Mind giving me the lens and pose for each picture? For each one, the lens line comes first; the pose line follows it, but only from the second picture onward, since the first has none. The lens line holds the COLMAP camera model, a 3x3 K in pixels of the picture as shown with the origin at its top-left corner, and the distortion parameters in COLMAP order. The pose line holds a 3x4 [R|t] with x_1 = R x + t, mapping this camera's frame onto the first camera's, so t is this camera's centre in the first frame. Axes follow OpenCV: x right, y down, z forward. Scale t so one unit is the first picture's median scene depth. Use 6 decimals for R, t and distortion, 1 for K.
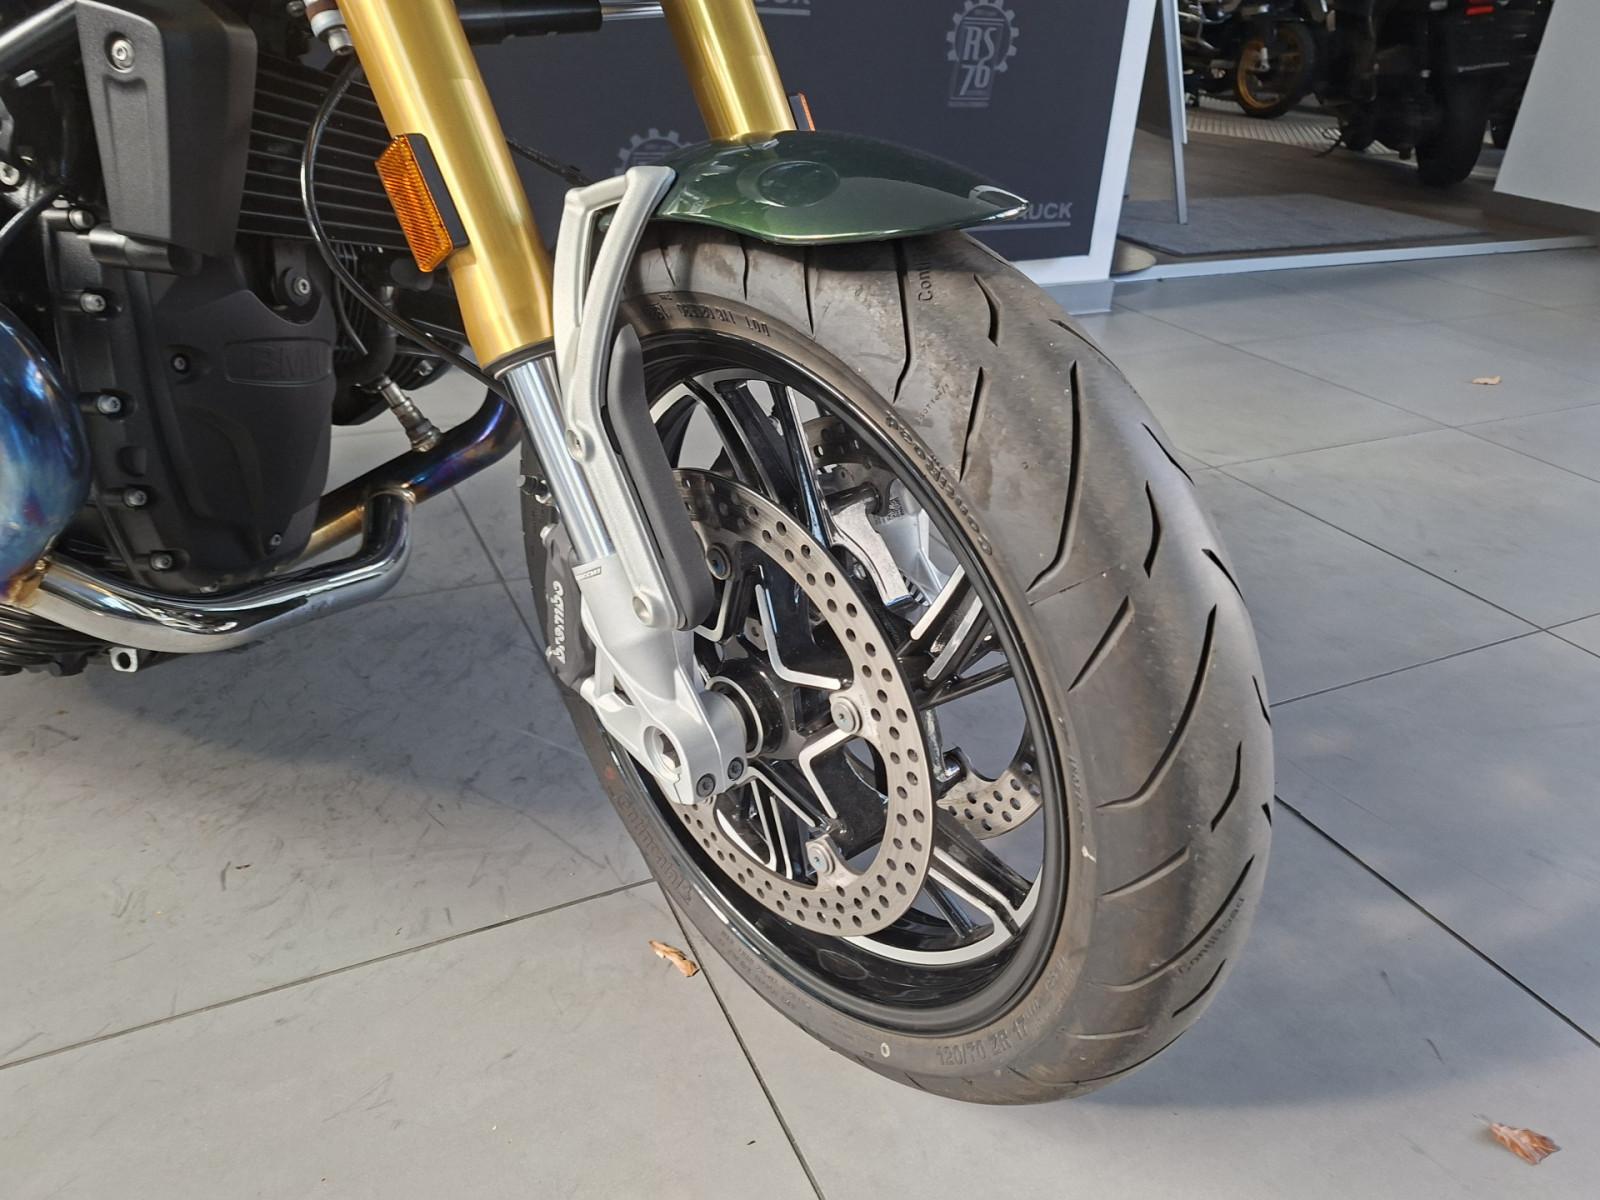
lens RADIAL K [[1137.8, 0, 837.5], [0, 1137.8, 612.3], [0, 0, 1]] dist [0.099551, -0.125035]
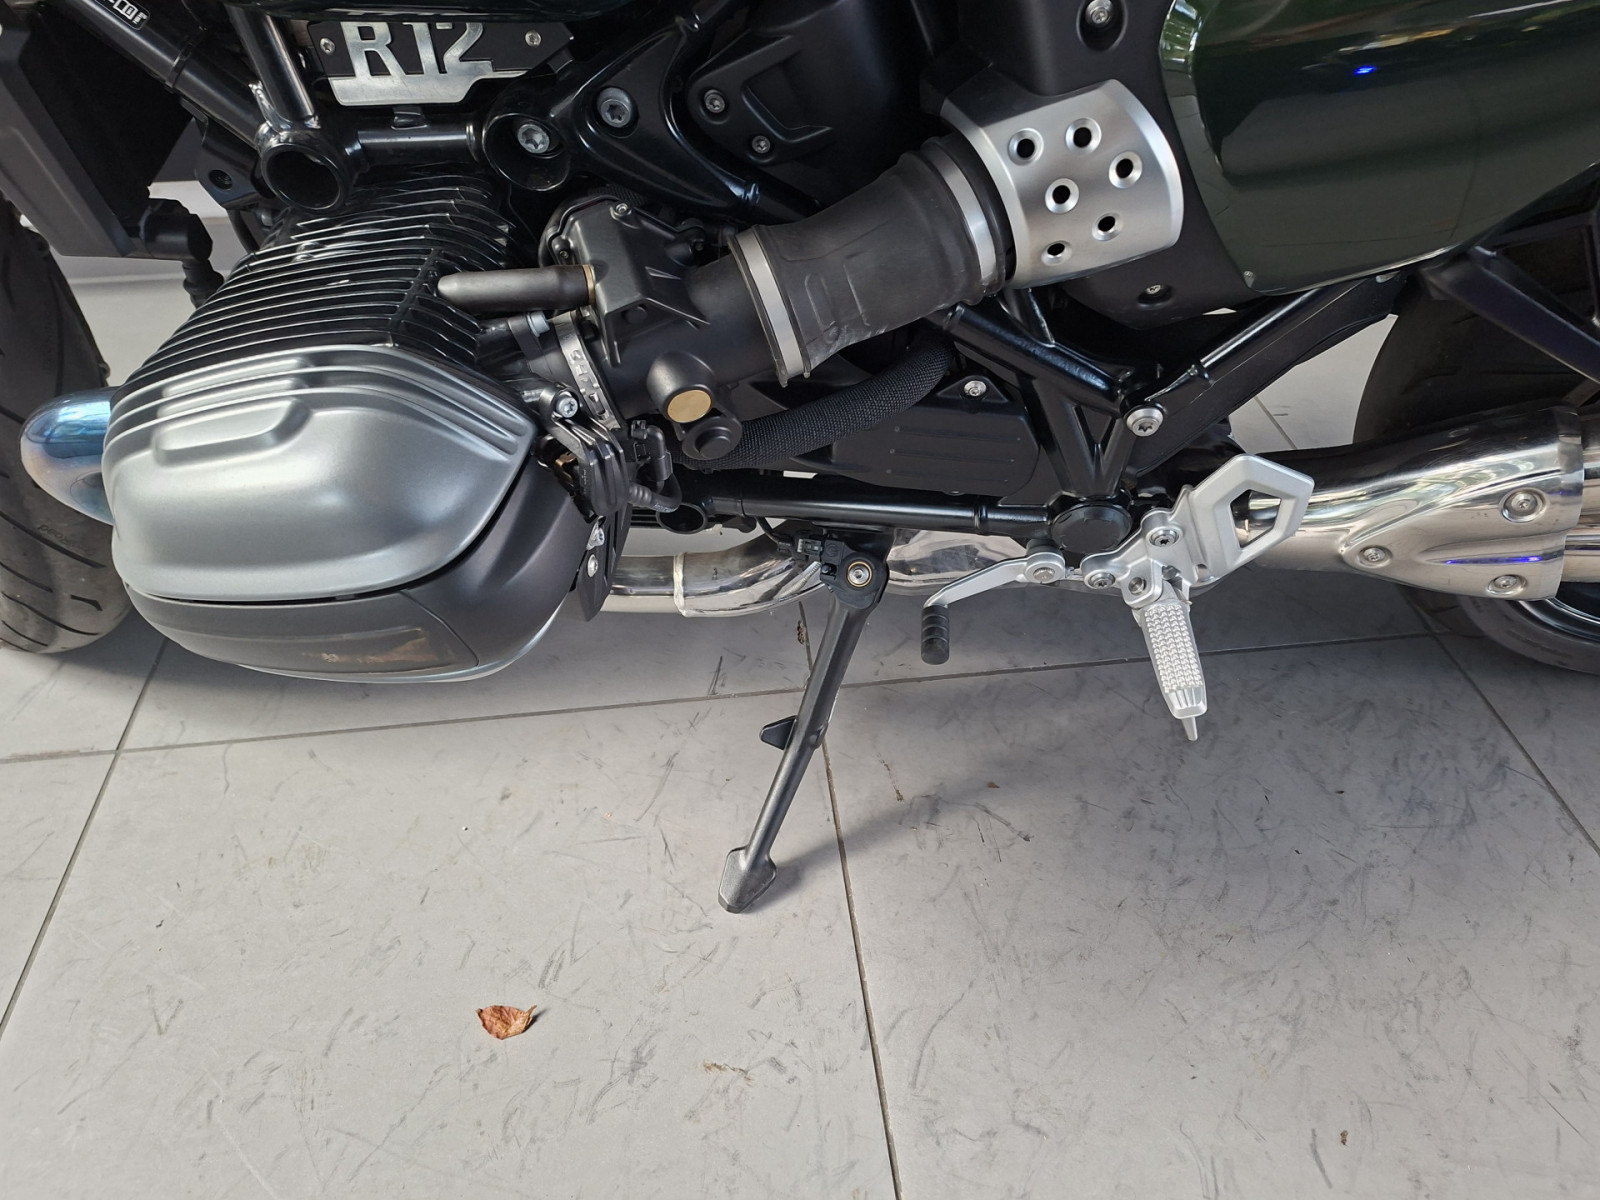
lens RADIAL K [[1075.4, 0, 797.3], [0, 1075.4, 623.4], [0, 0, 1]] dist [0.077138, -0.091689]
pose [[0.942410, 0.197446, -0.269959, -0.960917], [-0.120713, 0.953544, 0.276013, -0.352408], [0.311915, -0.227530, 0.922464, 0.404801]]
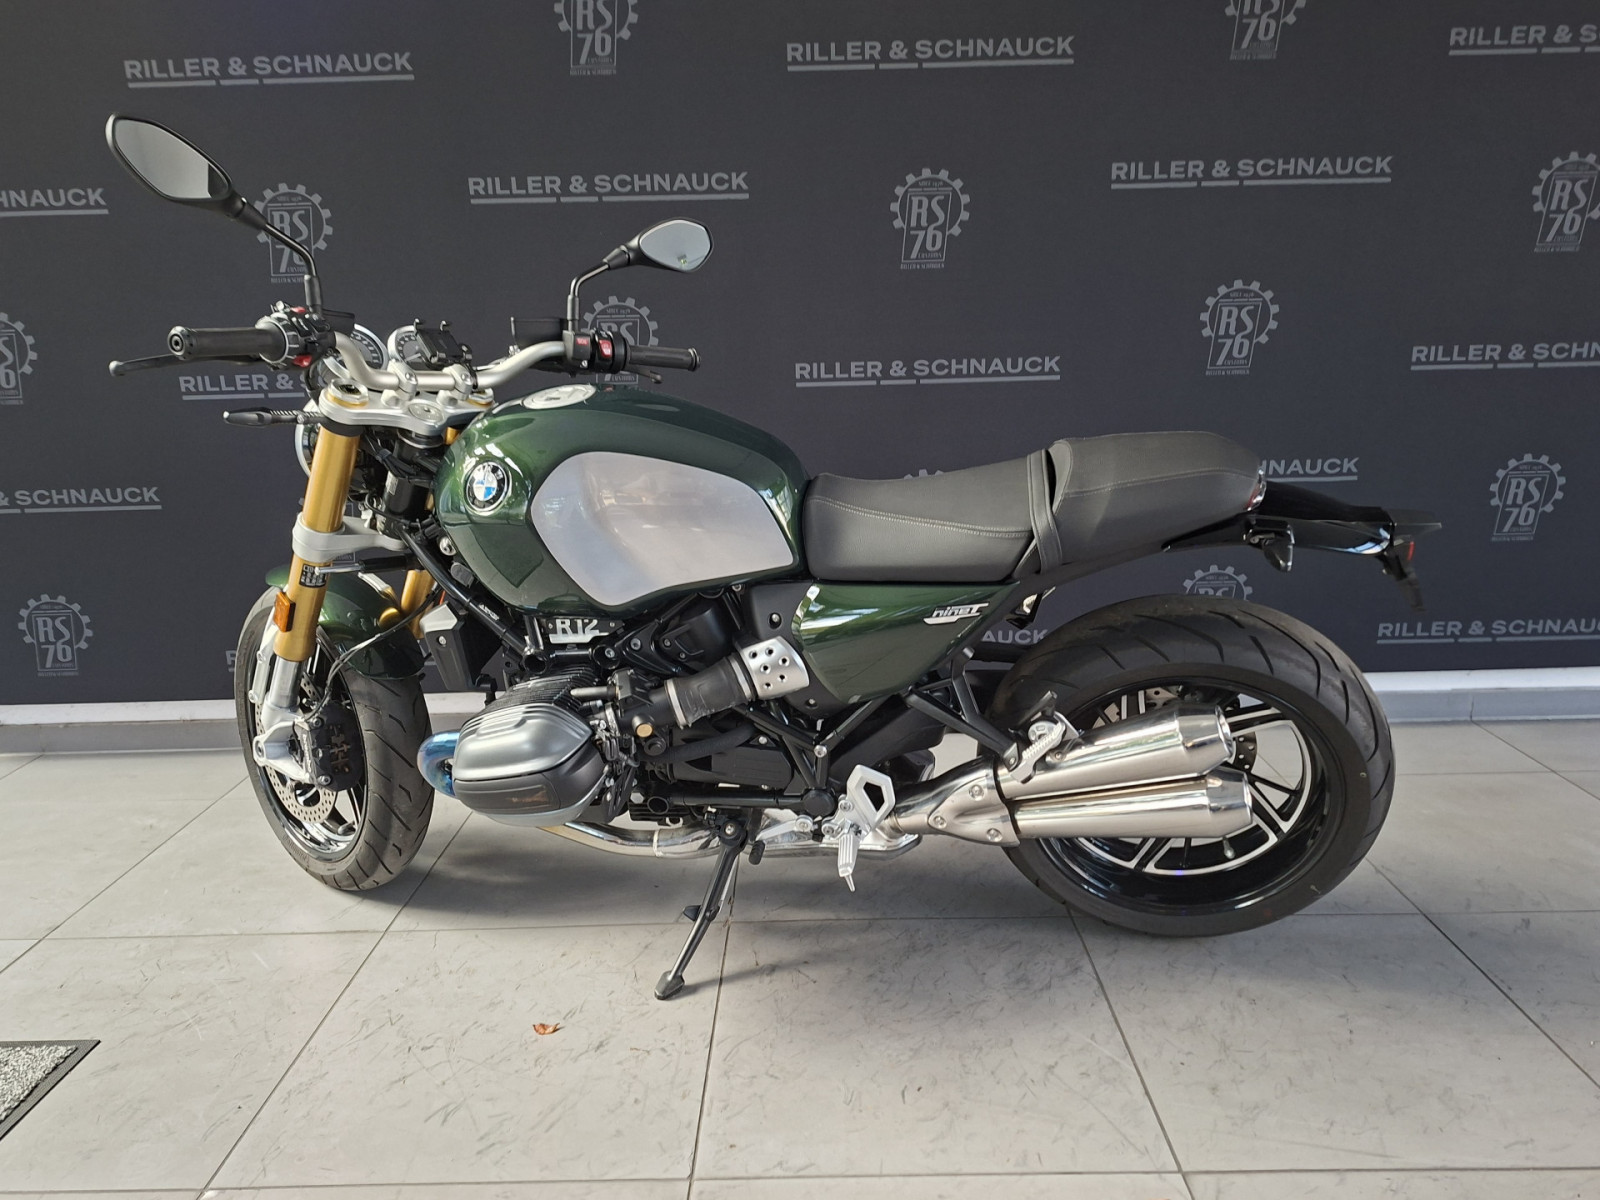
lens RADIAL K [[1134.1, 0, 797.5], [0, 1134.1, 605.4], [0, 0, 1]] dist [0.086273, -0.087464]
pose [[0.884926, 0.042956, -0.463746, 0.071308], [-0.156384, 0.965331, -0.208998, -0.095337], [0.438690, 0.257470, 0.860964, -0.816999]]
